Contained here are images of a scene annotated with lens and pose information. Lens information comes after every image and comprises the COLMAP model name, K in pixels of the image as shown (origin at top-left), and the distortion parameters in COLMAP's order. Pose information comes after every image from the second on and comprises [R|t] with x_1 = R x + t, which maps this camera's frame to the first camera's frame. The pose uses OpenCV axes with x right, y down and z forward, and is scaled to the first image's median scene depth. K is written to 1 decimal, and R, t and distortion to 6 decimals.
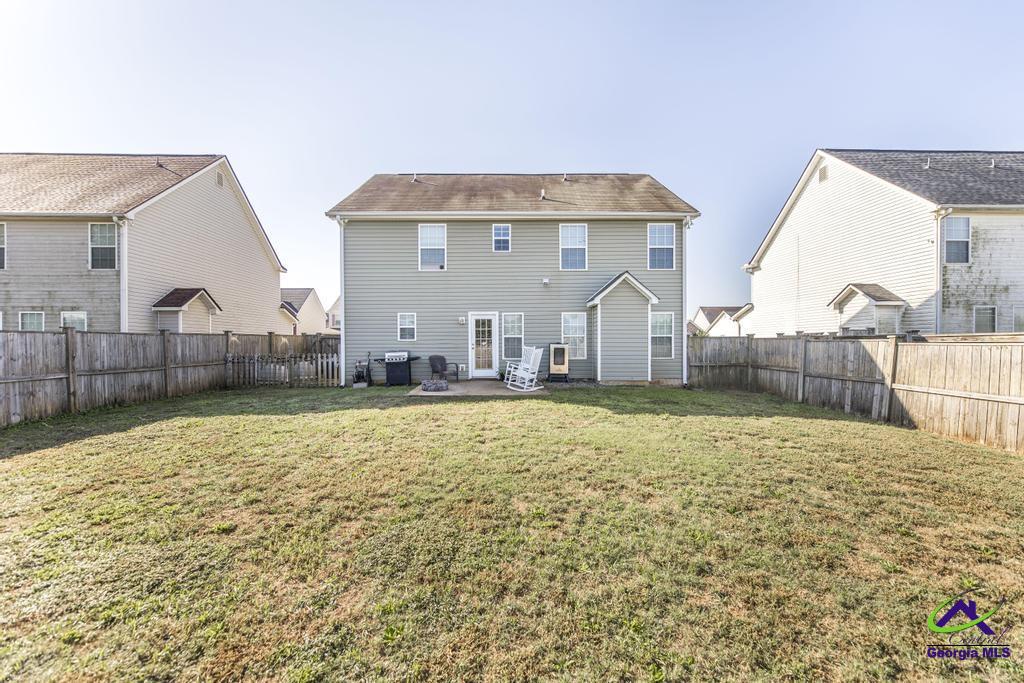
lens RADIAL K [[413.9, 0, 507.8], [0, 413.9, 345.2], [0, 0, 1]] dist [0.000754, 0.000308]
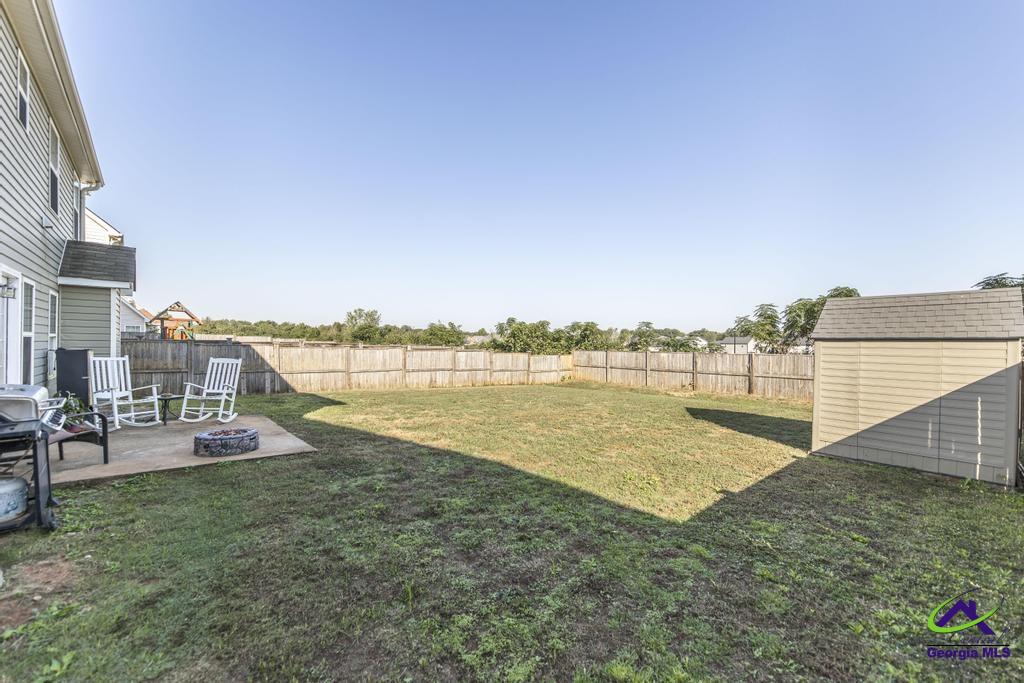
lens RADIAL K [[413.9, 0, 507.1], [0, 413.9, 343.0], [0, 0, 1]] dist [0.000754, 0.000308]
pose [[-0.650424, -0.001784, 0.759569, -0.635754], [-0.008018, 0.999958, -0.004517, -0.014527], [-0.759529, -0.009028, -0.650411, 0.902232]]
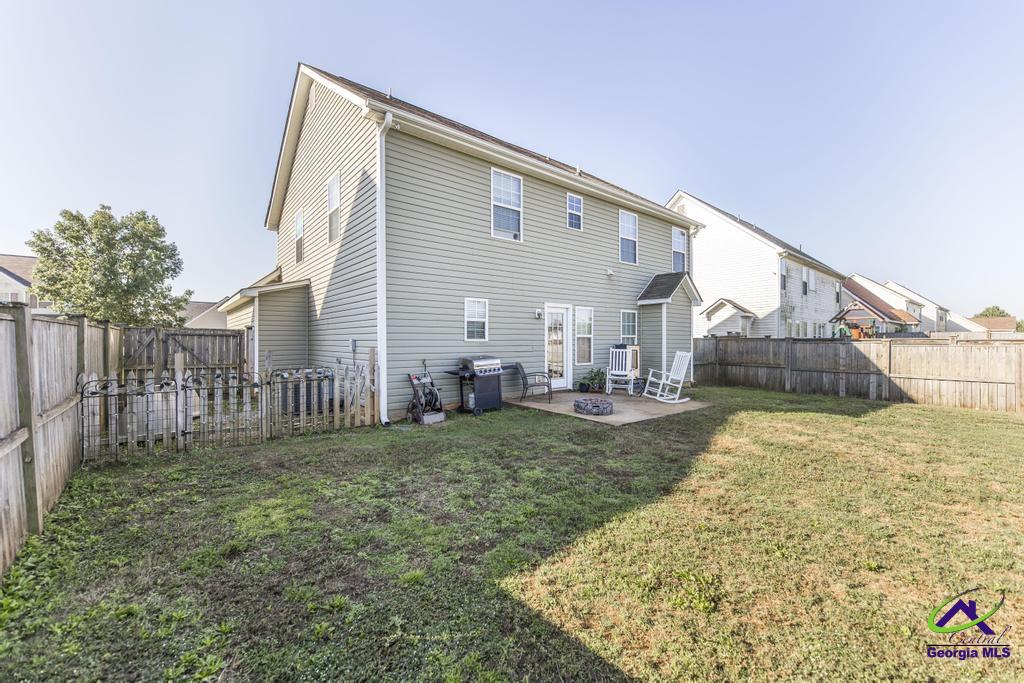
lens RADIAL K [[413.9, 0, 507.5], [0, 413.9, 341.3], [0, 0, 1]] dist [0.000754, 0.000308]
pose [[0.778310, 0.002444, 0.627875, -0.614778], [0.001720, 0.999980, -0.006025, -0.006633], [-0.627878, 0.005770, 0.778291, 0.464428]]
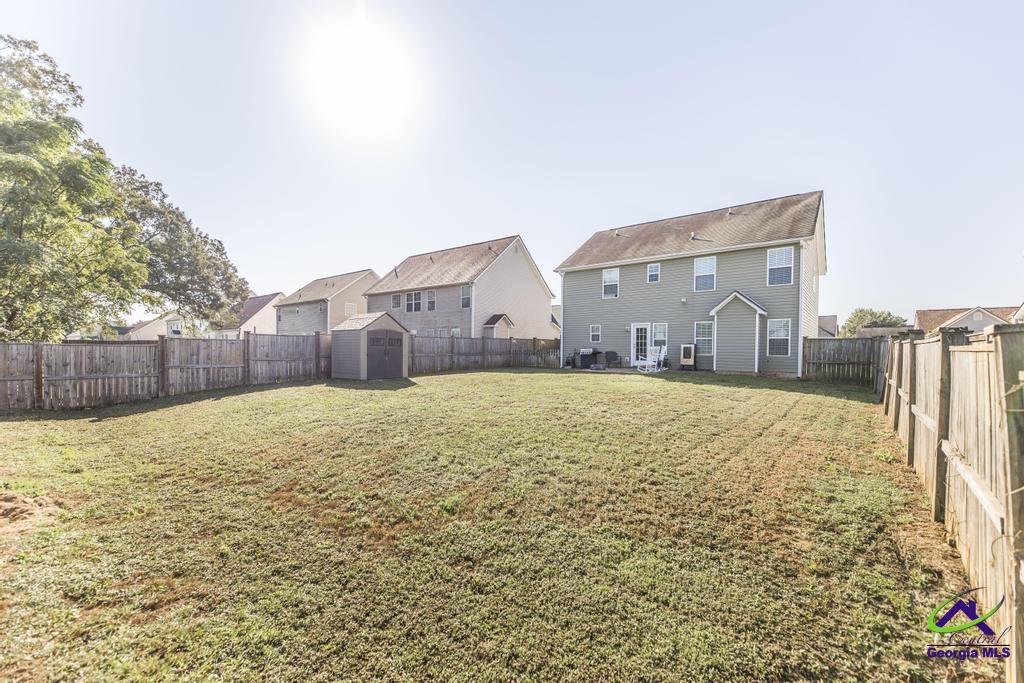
lens RADIAL K [[413.9, 0, 510.9], [0, 413.9, 348.1], [0, 0, 1]] dist [0.000754, 0.000308]
pose [[0.773253, 0.009172, -0.634031, 0.537713], [-0.014429, 0.999891, -0.003134, 0.023126], [0.633933, 0.011572, 0.773301, -0.478670]]
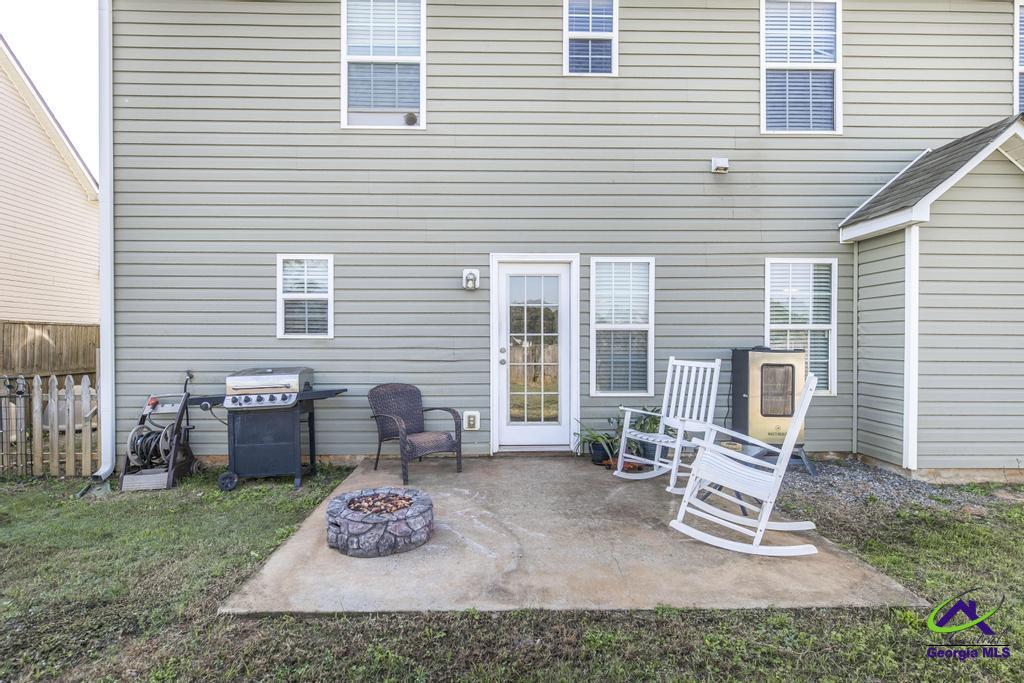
lens RADIAL K [[525.2, 0, 507.7], [0, 525.2, 343.6], [0, 0, 1]] dist [0.000761, -0.000079]
pose [[0.999723, 0.006002, 0.022754, -0.090638], [-0.006002, 0.999982, -0.000096, -0.007638], [-0.022754, -0.000041, 0.999741, 0.576014]]
